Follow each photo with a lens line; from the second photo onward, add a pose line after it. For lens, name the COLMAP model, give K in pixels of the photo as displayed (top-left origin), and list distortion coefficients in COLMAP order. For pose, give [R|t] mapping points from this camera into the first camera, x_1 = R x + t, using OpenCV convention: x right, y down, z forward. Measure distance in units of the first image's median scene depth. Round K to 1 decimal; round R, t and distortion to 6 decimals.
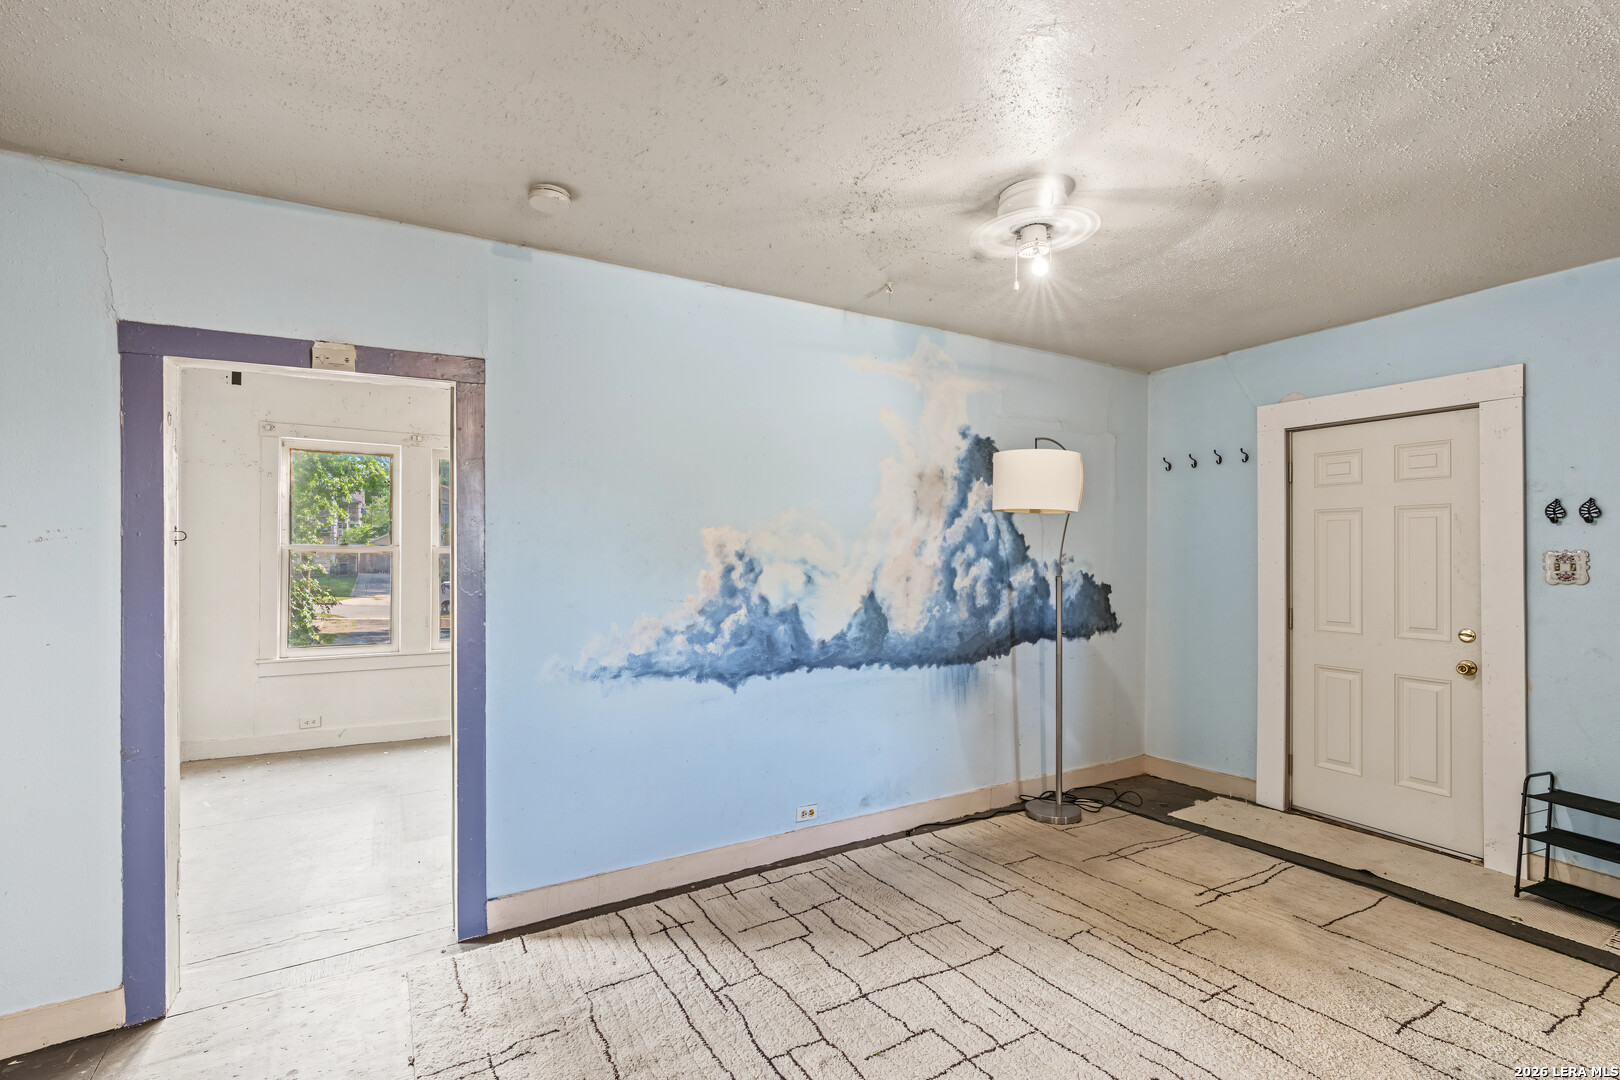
lens RADIAL K [[735.3, 0, 804.4], [0, 735.3, 550.0], [0, 0, 1]] dist [-0.005188, 0.000414]
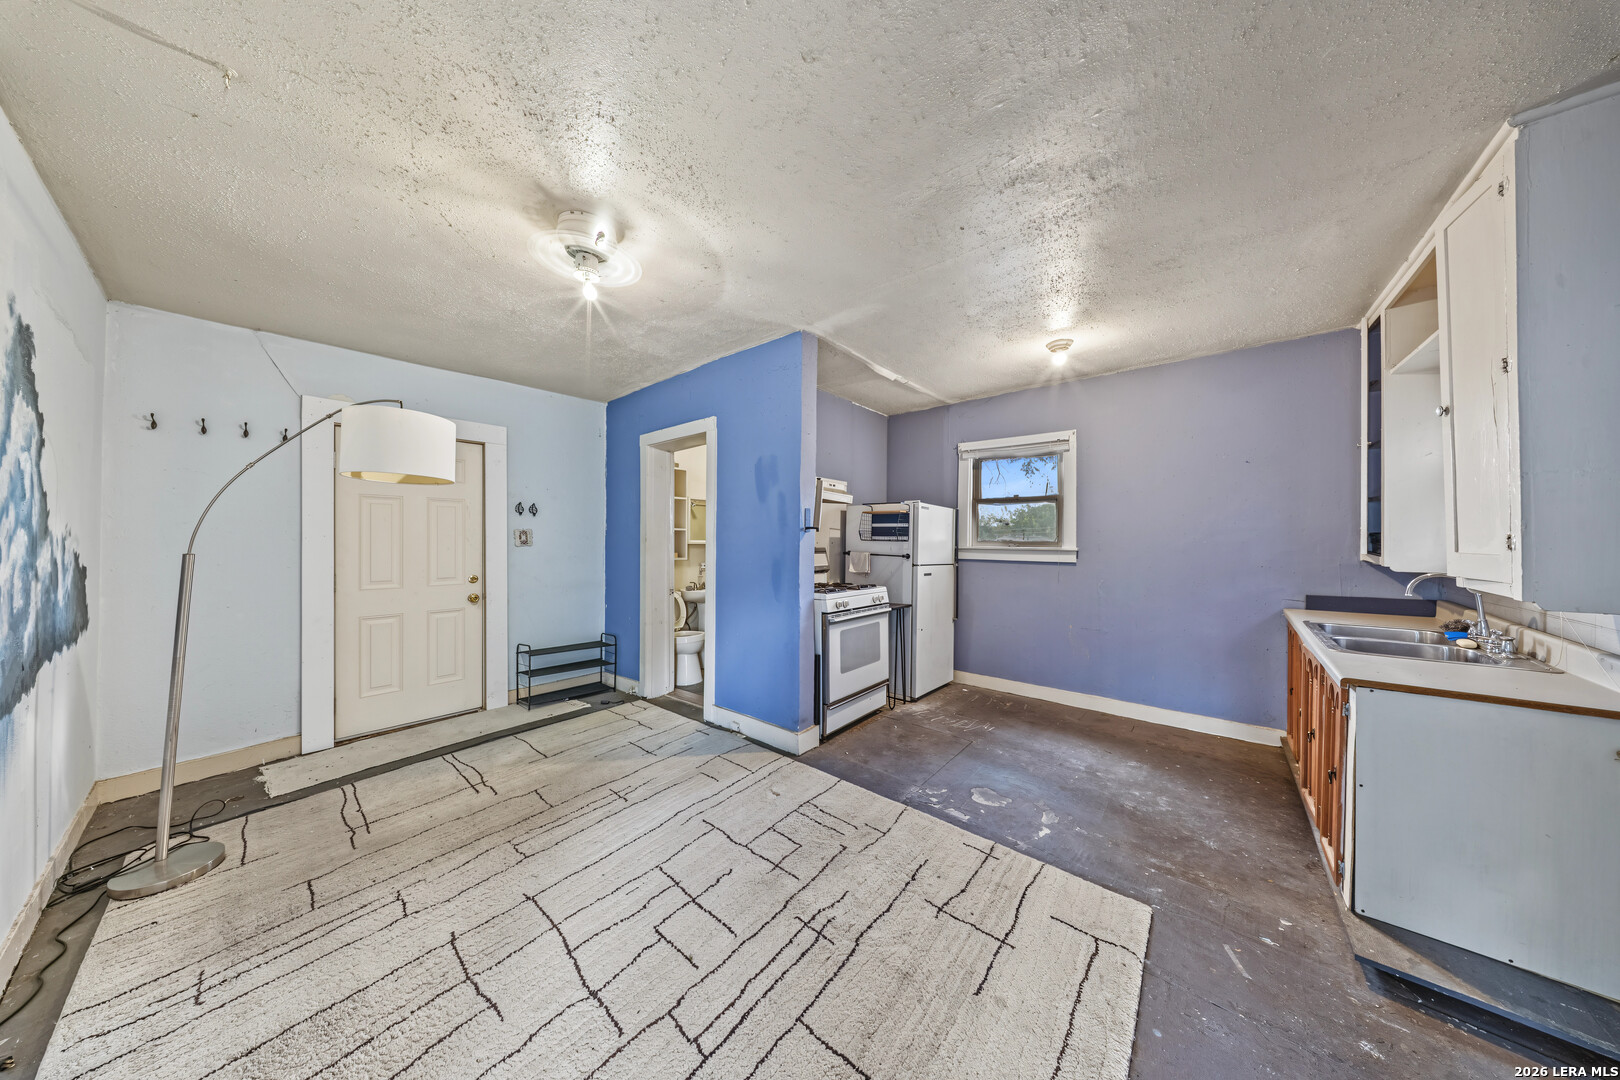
lens RADIAL K [[488.8, 0, 806.7], [0, 488.8, 537.1], [0, 0, 1]] dist [0.001535, -0.000132]
pose [[-0.339748, -0.002379, 0.940513, -0.406607], [-0.007844, 0.999969, -0.000304, 0.015503], [-0.940484, -0.007481, -0.339756, 0.654819]]
